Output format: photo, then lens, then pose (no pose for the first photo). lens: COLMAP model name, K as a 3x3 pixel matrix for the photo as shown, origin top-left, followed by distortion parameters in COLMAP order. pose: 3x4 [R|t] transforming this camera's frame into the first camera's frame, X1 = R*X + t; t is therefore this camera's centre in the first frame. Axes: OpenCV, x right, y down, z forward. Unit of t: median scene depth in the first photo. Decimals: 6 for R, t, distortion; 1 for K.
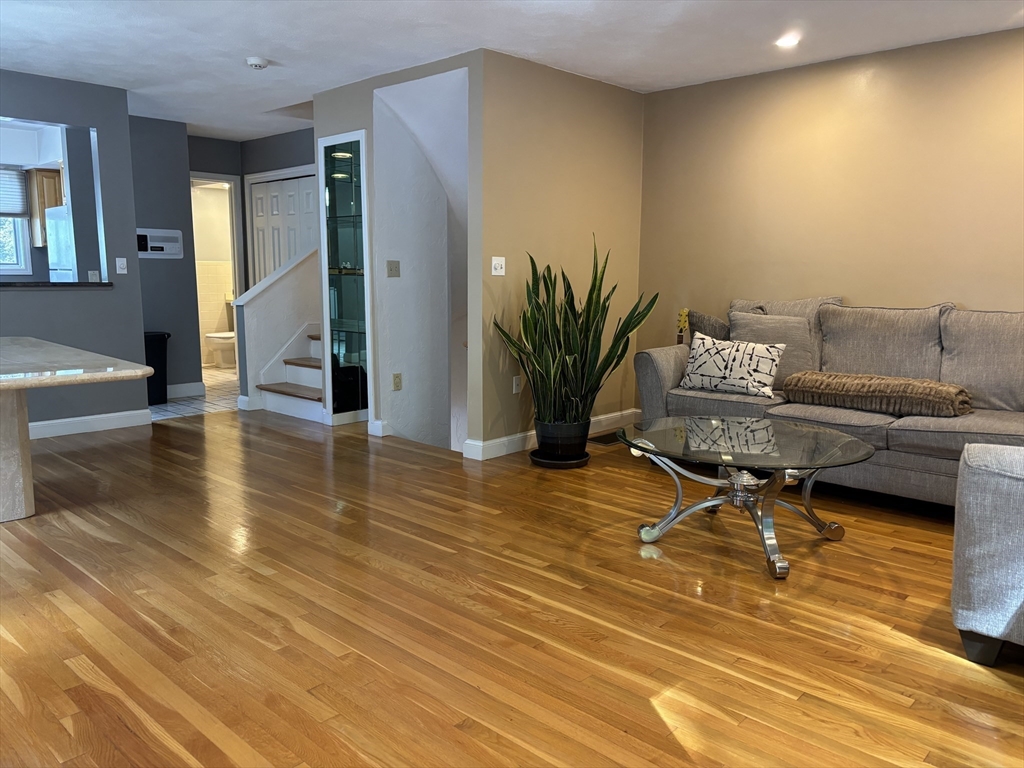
lens RADIAL K [[769.4, 0, 517.7], [0, 769.4, 378.4], [0, 0, 1]] dist [0.049338, -0.056903]
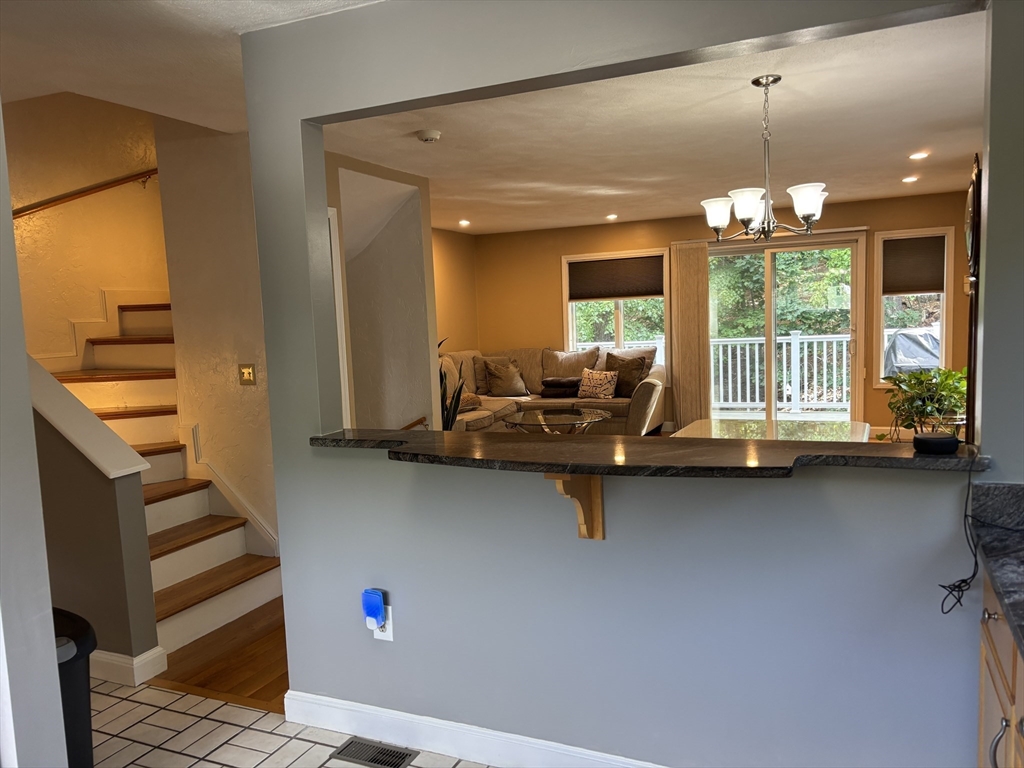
lens RADIAL K [[769.4, 0, 510.7], [0, 769.4, 390.8], [0, 0, 1]] dist [0.049338, -0.056903]
pose [[-0.316133, -0.091606, 0.944282, -1.484179], [0.171610, 0.973387, 0.151882, -0.298547], [-0.933065, 0.210064, -0.292000, 1.509718]]
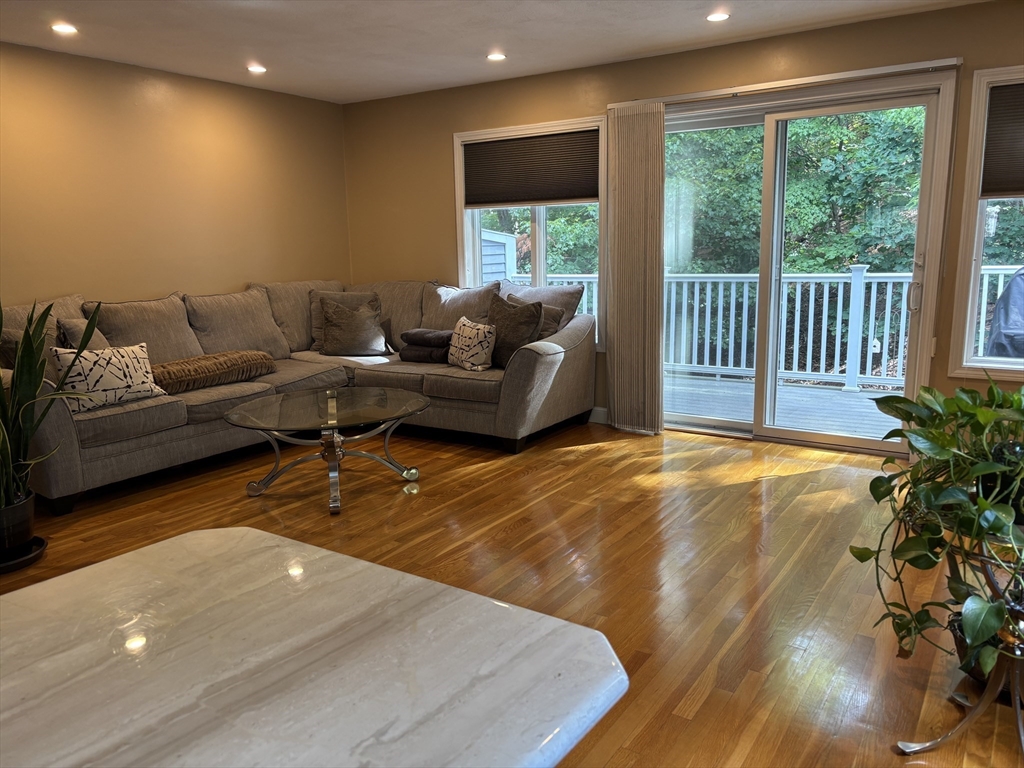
lens RADIAL K [[769.4, 0, 514.1], [0, 769.4, 385.4], [0, 0, 1]] dist [0.049338, -0.056903]
pose [[-0.158230, -0.186272, 0.969673, -0.814658], [0.157954, 0.964623, 0.211077, -0.143971], [-0.974686, 0.186563, -0.123210, 0.745845]]
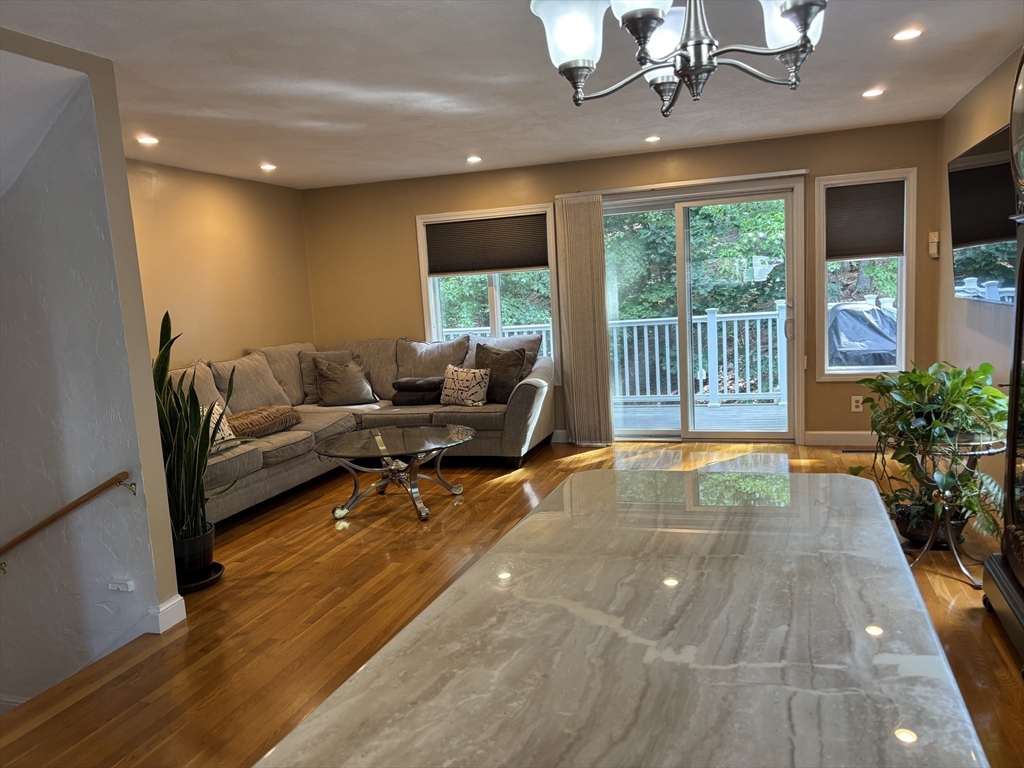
lens RADIAL K [[769.4, 0, 511.0], [0, 769.4, 389.6], [0, 0, 1]] dist [0.049338, -0.056903]
pose [[-0.419253, -0.102144, 0.902105, -1.016619], [0.183445, 0.963623, 0.194365, -0.235265], [-0.889143, 0.246975, -0.385264, 1.181052]]
